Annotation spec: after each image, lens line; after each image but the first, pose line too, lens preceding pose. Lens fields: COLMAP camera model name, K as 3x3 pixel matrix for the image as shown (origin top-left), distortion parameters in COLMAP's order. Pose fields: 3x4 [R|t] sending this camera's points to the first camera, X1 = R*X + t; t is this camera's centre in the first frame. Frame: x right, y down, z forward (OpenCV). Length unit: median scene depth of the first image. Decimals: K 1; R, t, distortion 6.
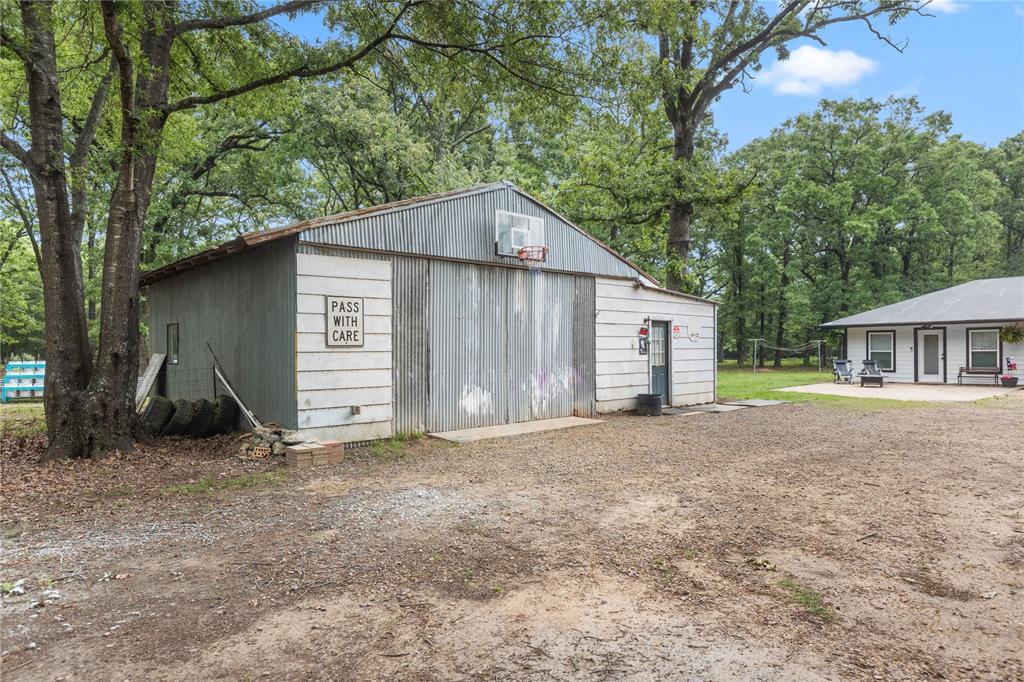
lens RADIAL K [[635.1, 0, 509.0], [0, 635.1, 356.1], [0, 0, 1]] dist [-0.001928, -0.002176]
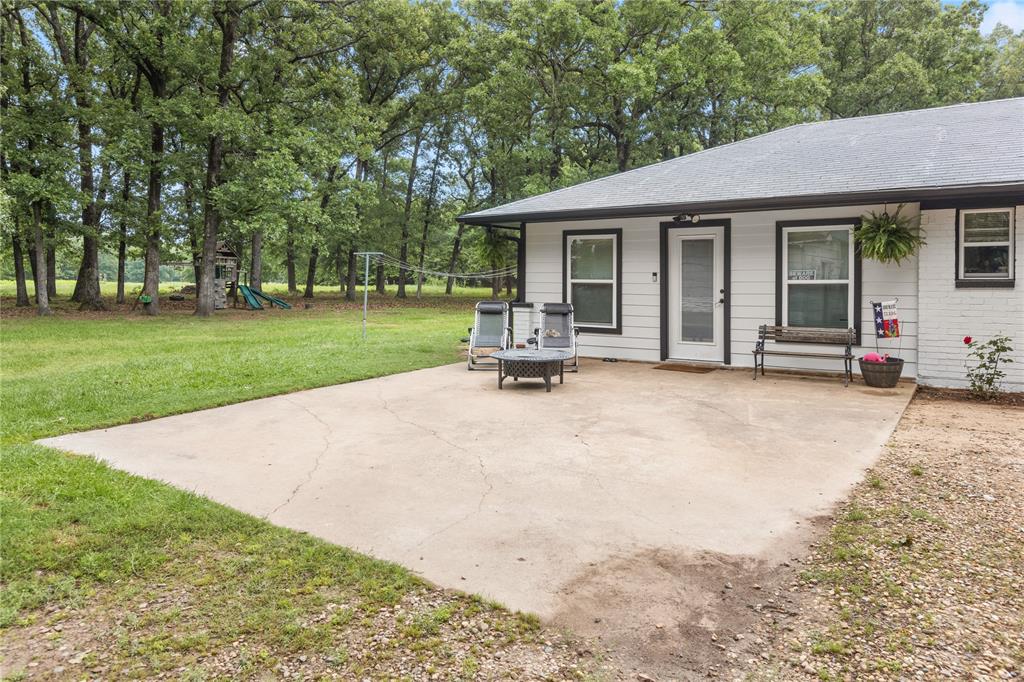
lens RADIAL K [[720.8, 0, 490.6], [0, 720.8, 293.9], [0, 0, 1]] dist [0.000243, -0.001095]
pose [[0.971446, -0.000269, 0.237260, 0.434271], [-0.003730, 0.999858, 0.016405, -0.007205], [-0.237230, -0.016822, 0.971308, 0.595454]]
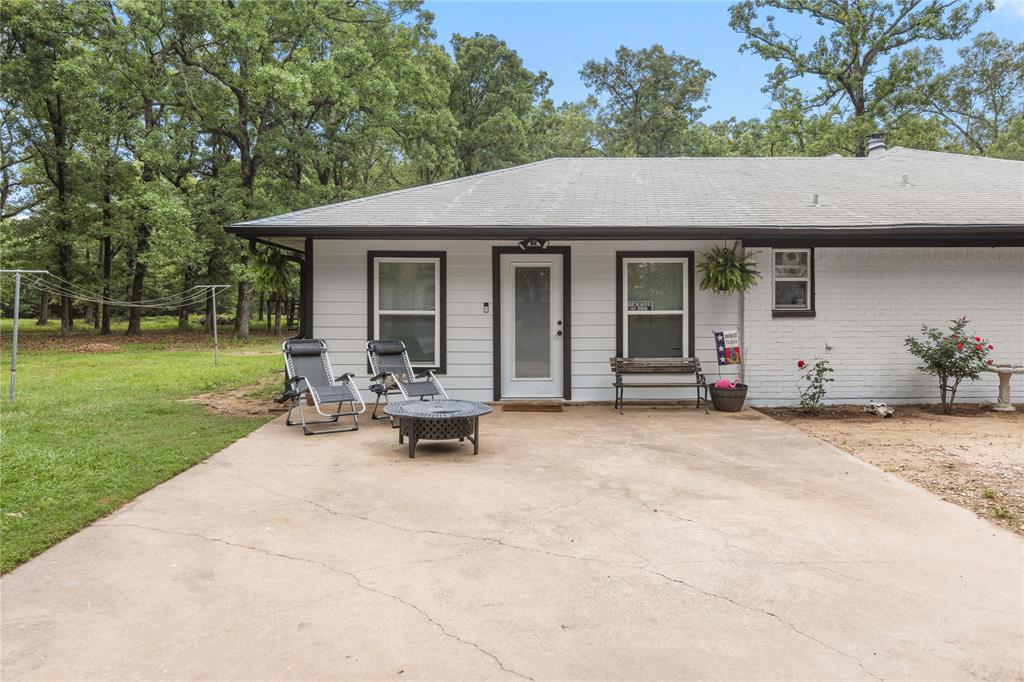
lens RADIAL K [[720.8, 0, 524.3], [0, 720.8, 309.0], [0, 0, 1]] dist [0.000243, -0.001095]
pose [[0.635864, 0.002515, 0.771797, 0.342945], [-0.000301, 0.999995, -0.003010, -0.008769], [-0.771801, 0.001682, 0.635862, 0.739013]]
